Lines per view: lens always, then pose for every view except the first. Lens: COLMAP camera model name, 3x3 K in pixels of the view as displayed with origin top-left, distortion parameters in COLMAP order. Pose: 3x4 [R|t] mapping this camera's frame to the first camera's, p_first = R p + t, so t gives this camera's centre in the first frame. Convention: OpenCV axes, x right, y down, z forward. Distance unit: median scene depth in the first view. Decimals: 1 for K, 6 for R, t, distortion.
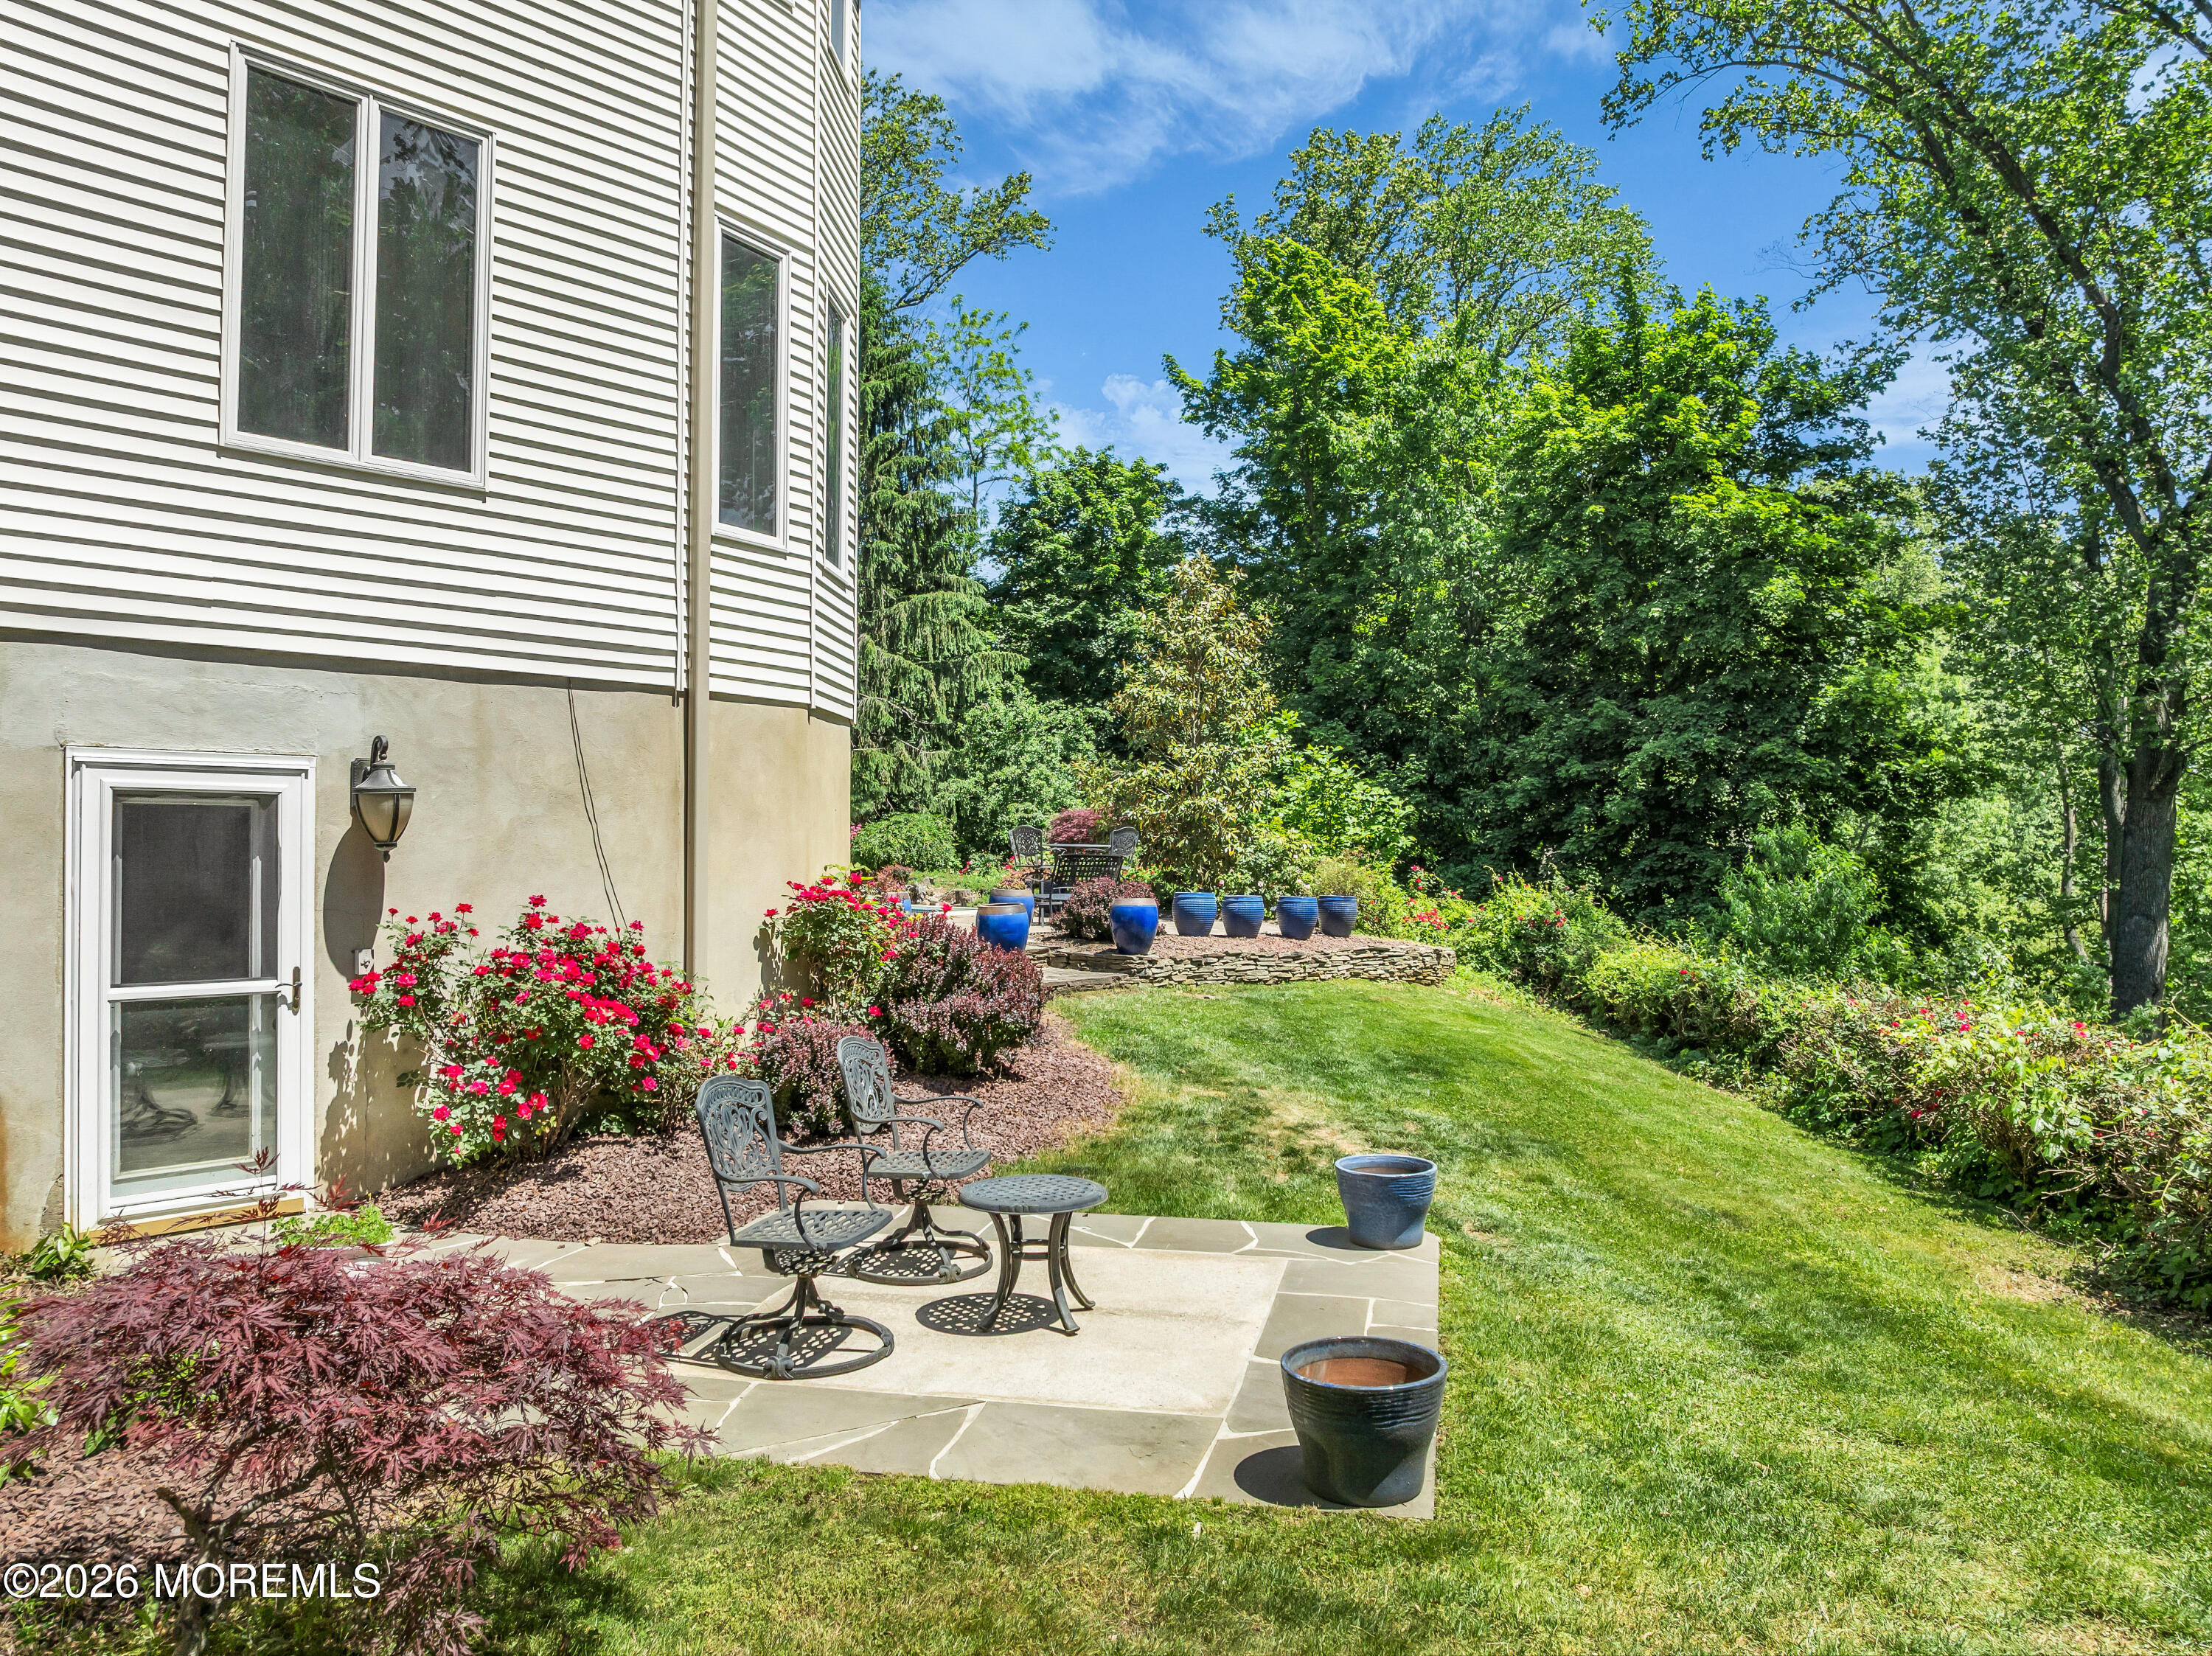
lens RADIAL K [[1591.9, 0, 1103.1], [0, 1591.9, 819.7], [0, 0, 1]] dist [-0.031648, -0.006790]
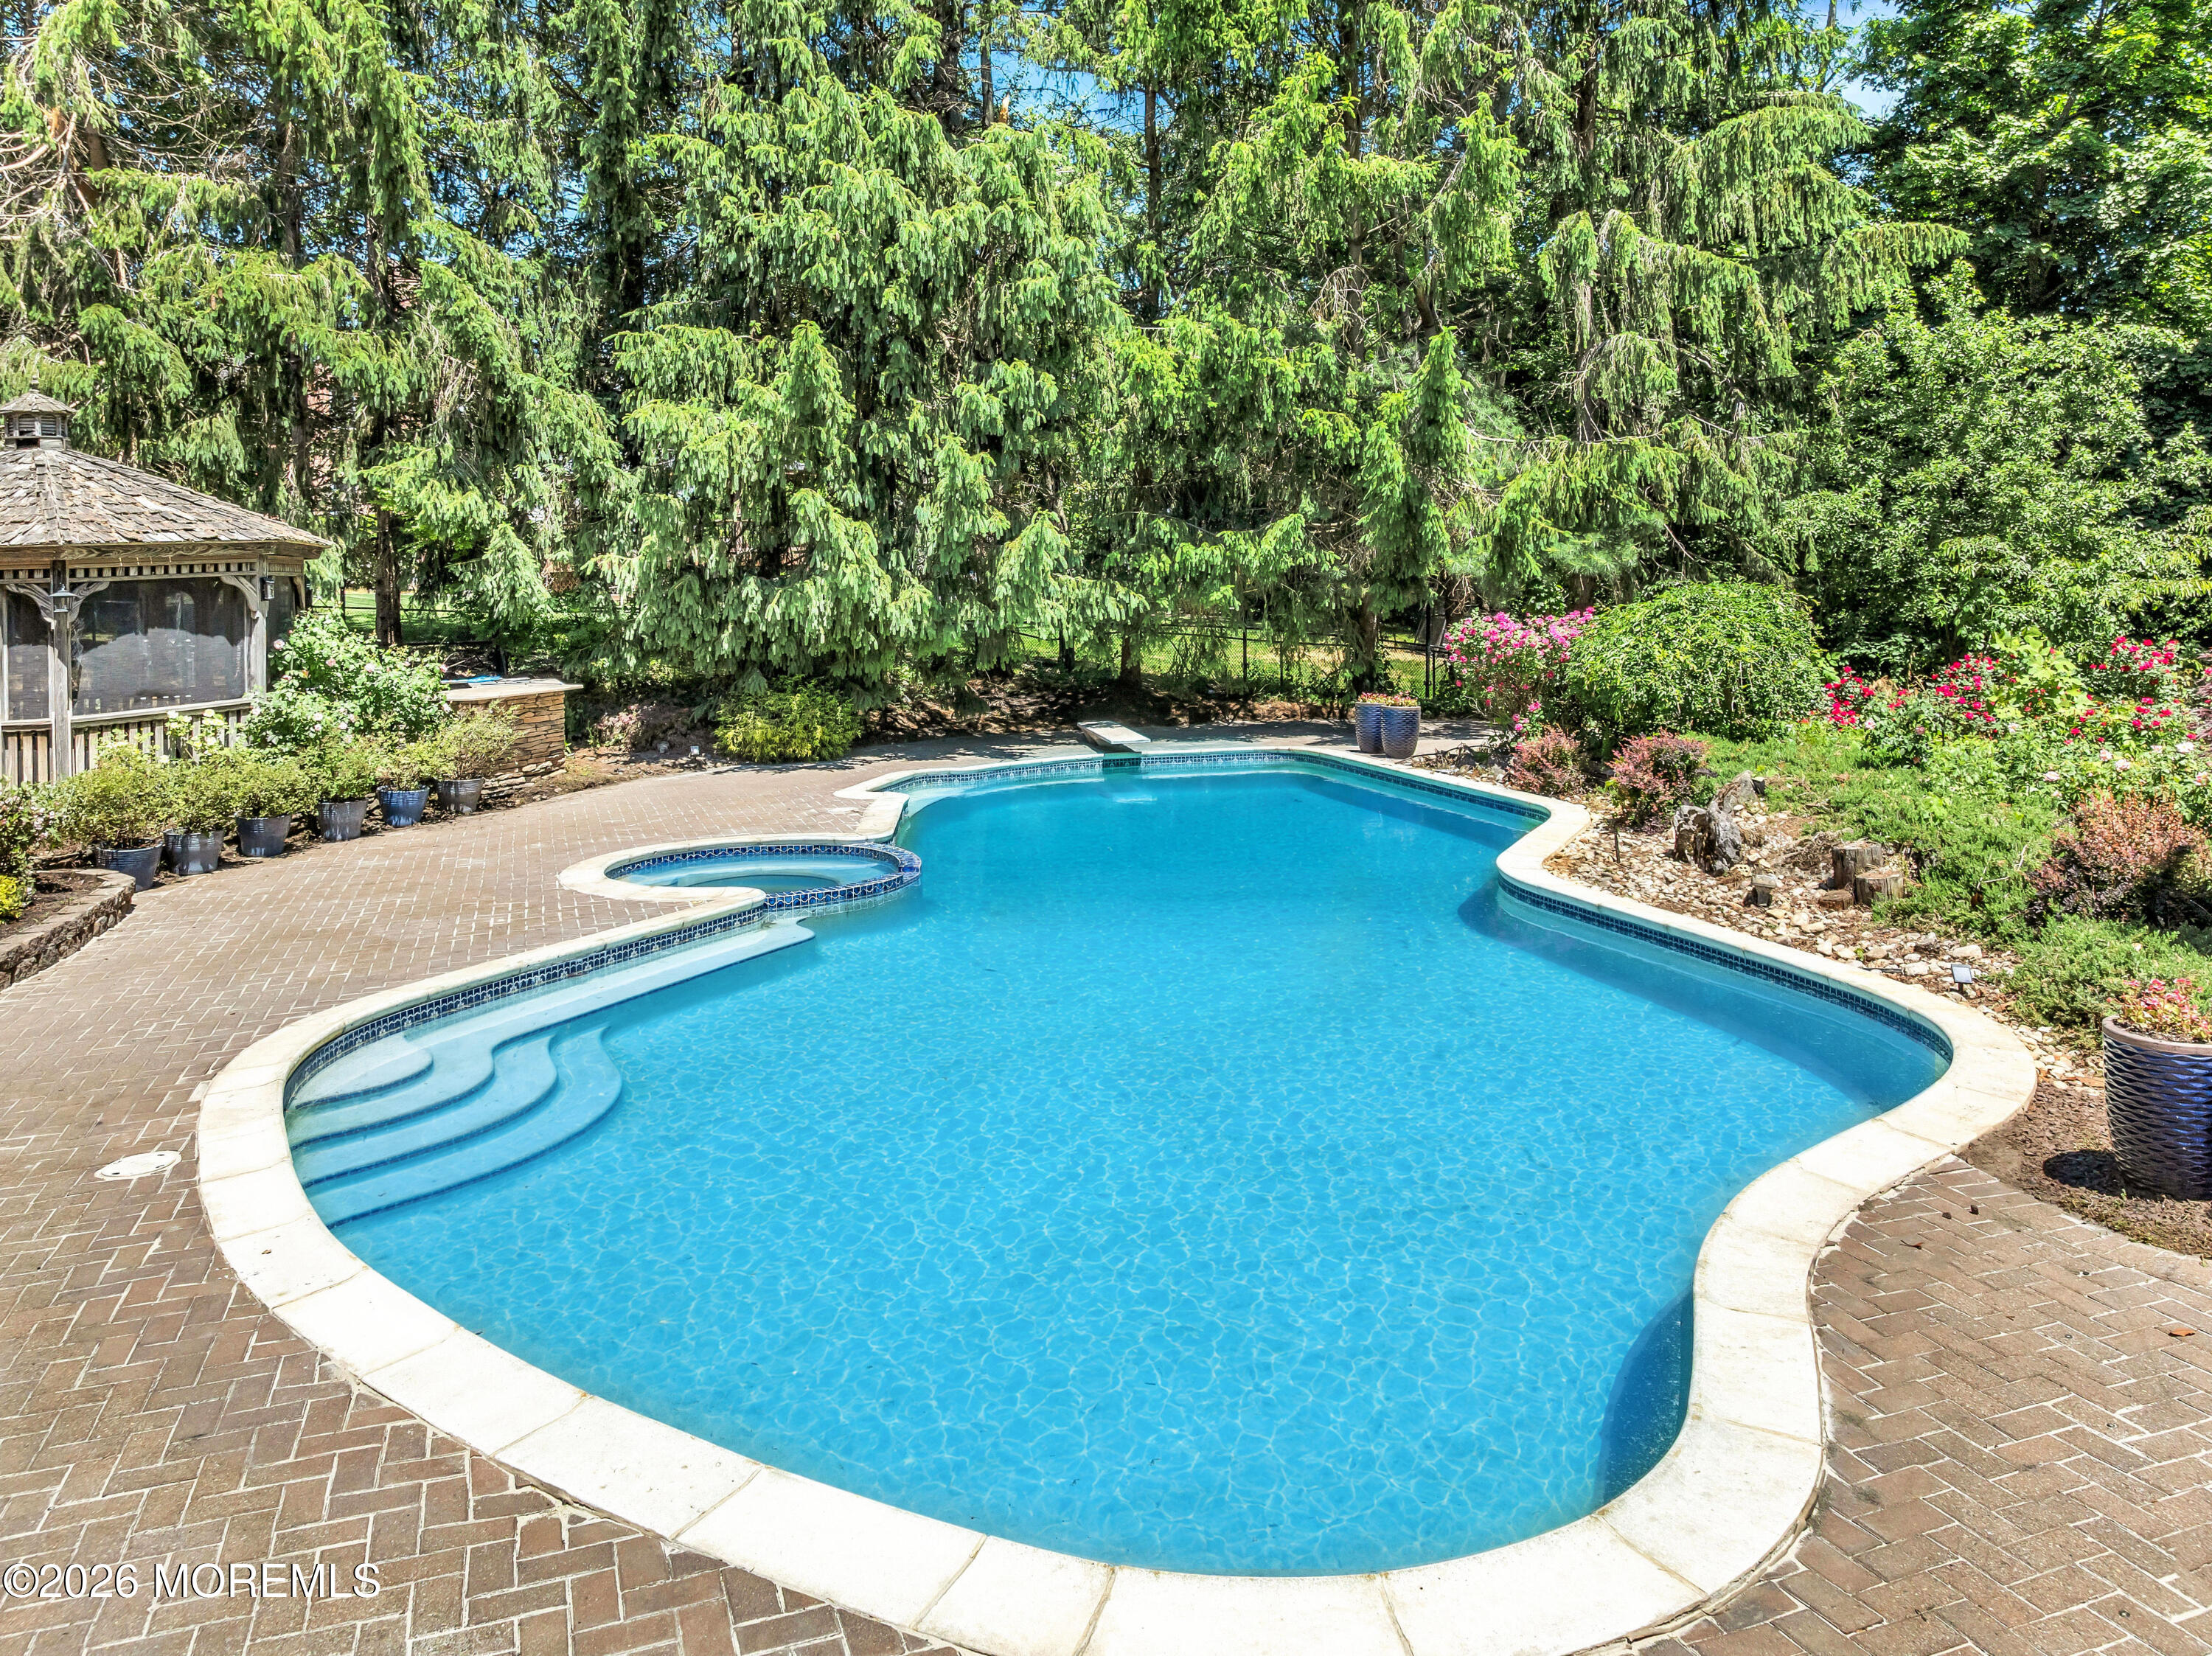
lens RADIAL K [[1616.6, 0, 1099.9], [0, 1616.6, 556.3], [0, 0, 1]] dist [-0.024698, -0.006210]
pose [[0.873678, -0.024592, -0.485883, -0.045253], [0.032978, 0.999418, 0.008716, -0.016852], [0.485386, -0.023638, 0.873980, 0.463435]]
